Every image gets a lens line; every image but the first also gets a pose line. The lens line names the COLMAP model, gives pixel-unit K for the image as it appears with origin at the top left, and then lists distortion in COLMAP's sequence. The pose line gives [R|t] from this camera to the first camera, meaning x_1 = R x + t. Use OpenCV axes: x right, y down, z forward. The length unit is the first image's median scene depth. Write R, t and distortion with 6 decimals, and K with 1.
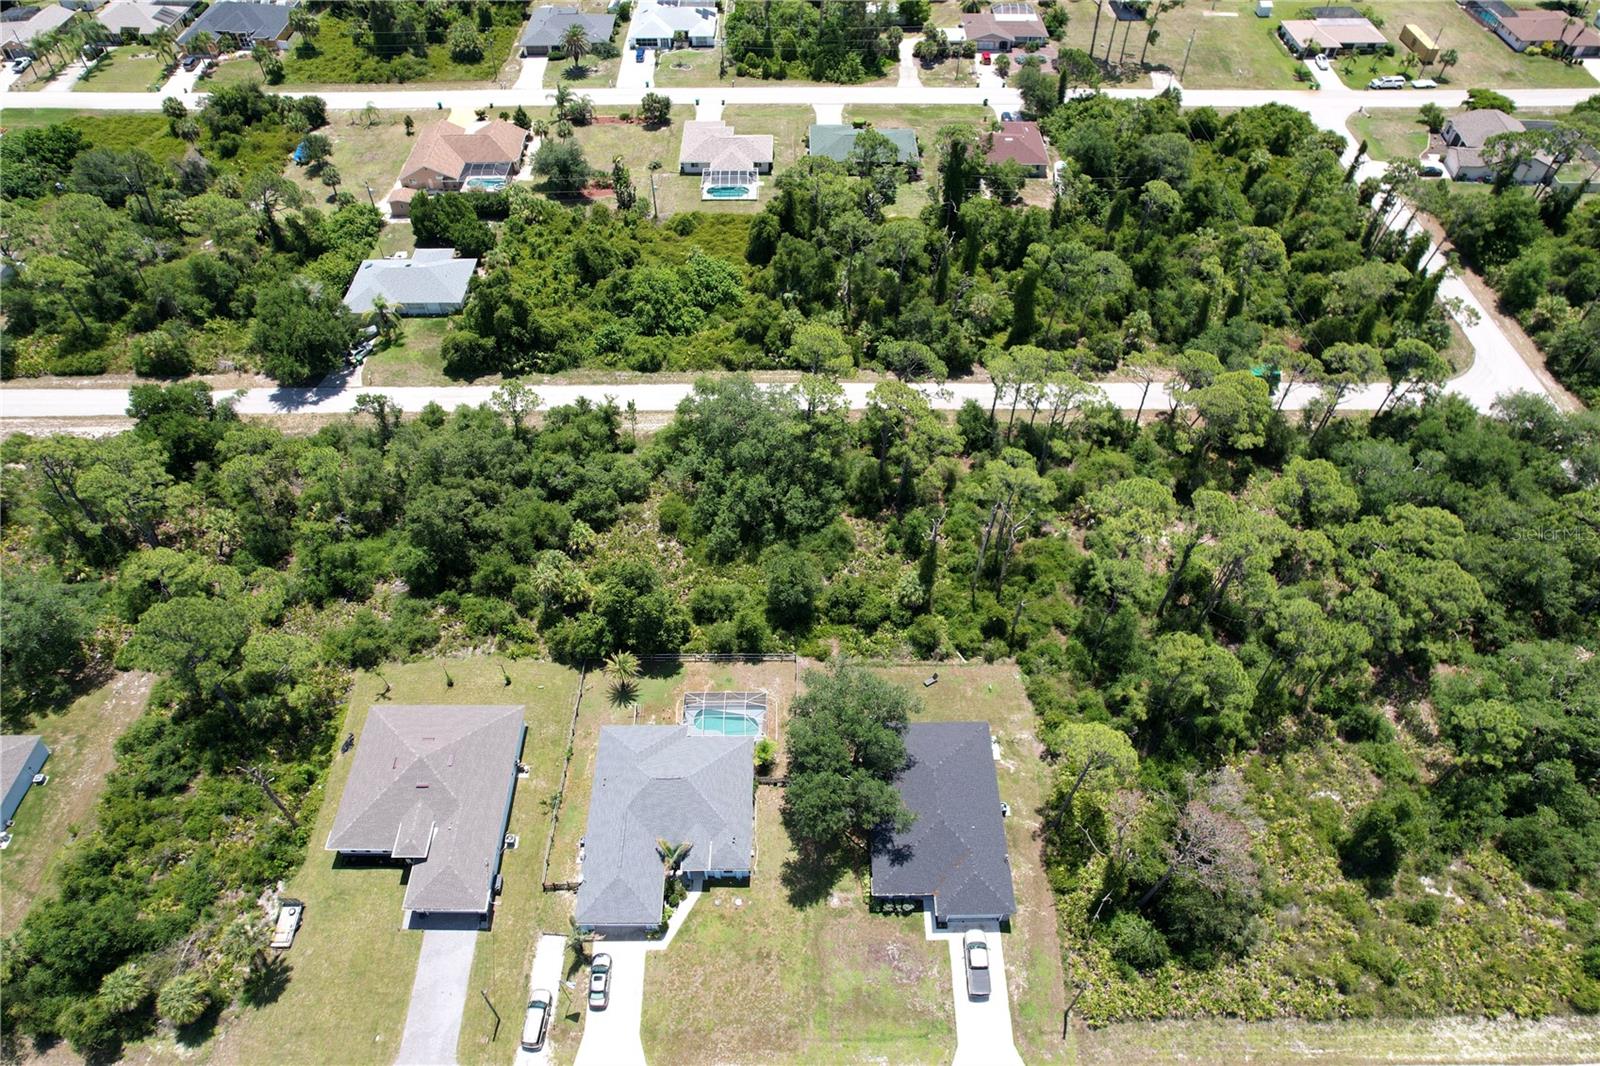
lens RADIAL K [[1028.4, 0, 806.9], [0, 1028.4, 532.7], [0, 0, 1]] dist [-0.076488, 0.072841]
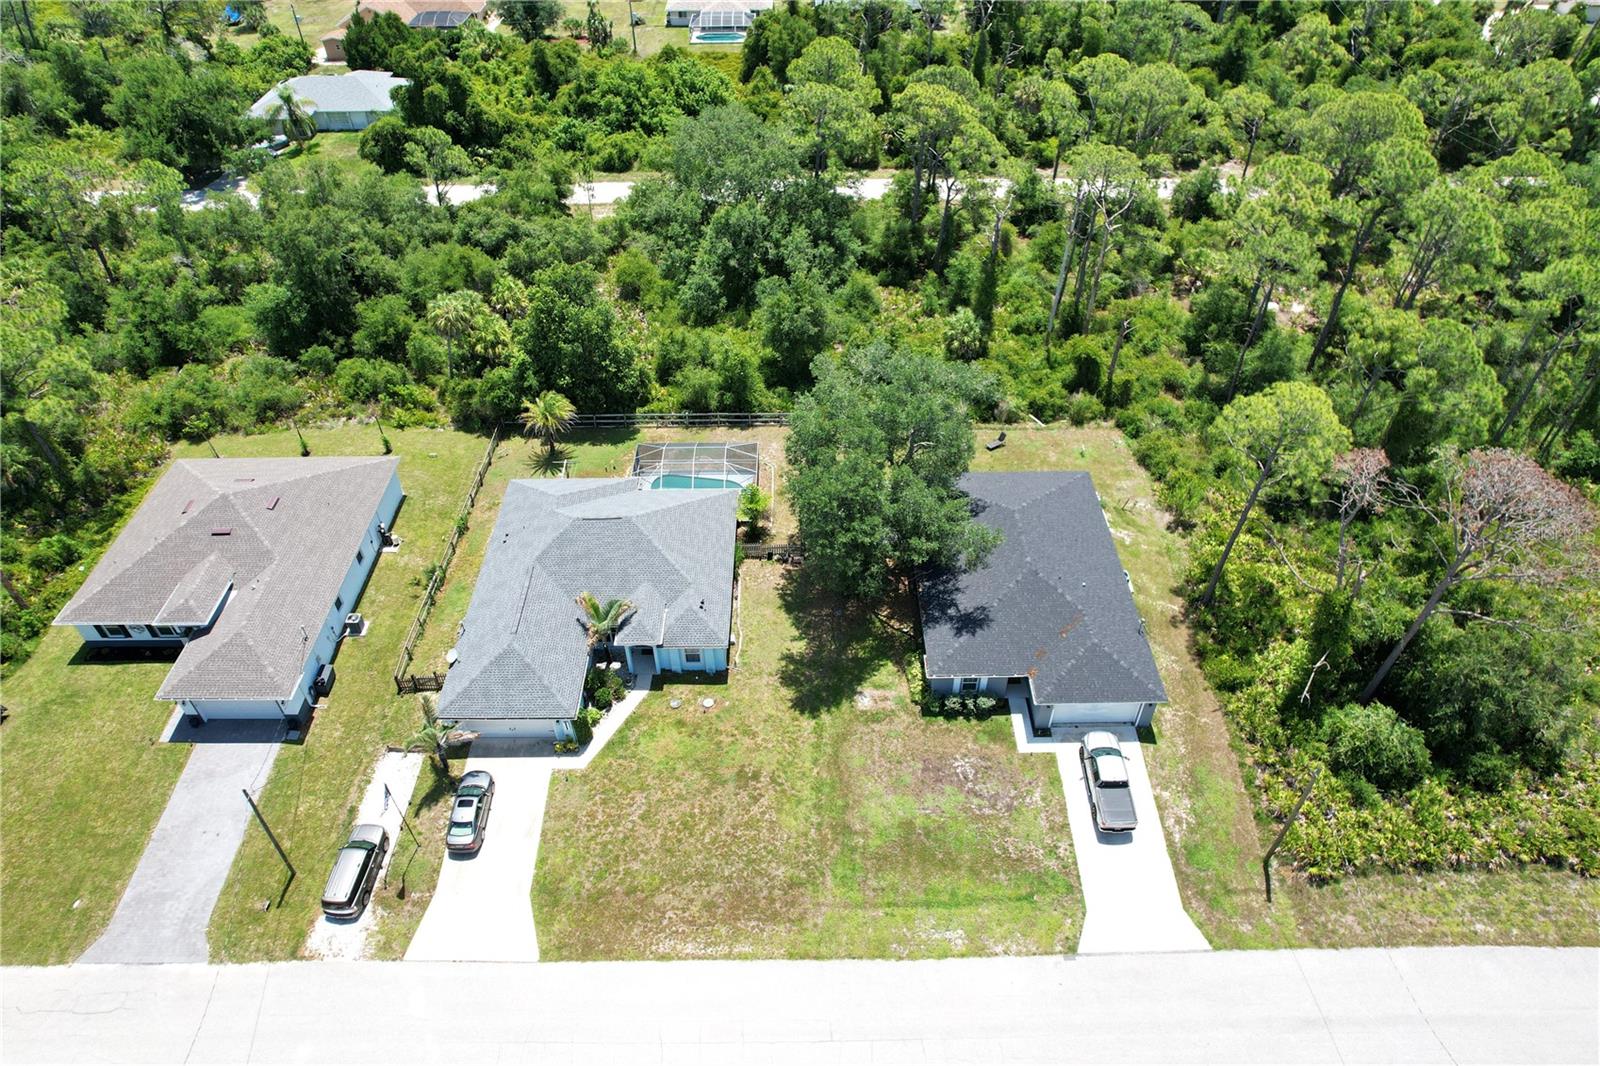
lens RADIAL K [[1028.4, 0, 806.9], [0, 1028.4, 532.7], [0, 0, 1]] dist [-0.076488, 0.072841]
pose [[0.999970, -0.005185, -0.005808, -0.003476], [0.004426, 0.992294, -0.123826, 0.331430], [0.006405, 0.123796, 0.992287, 0.367801]]
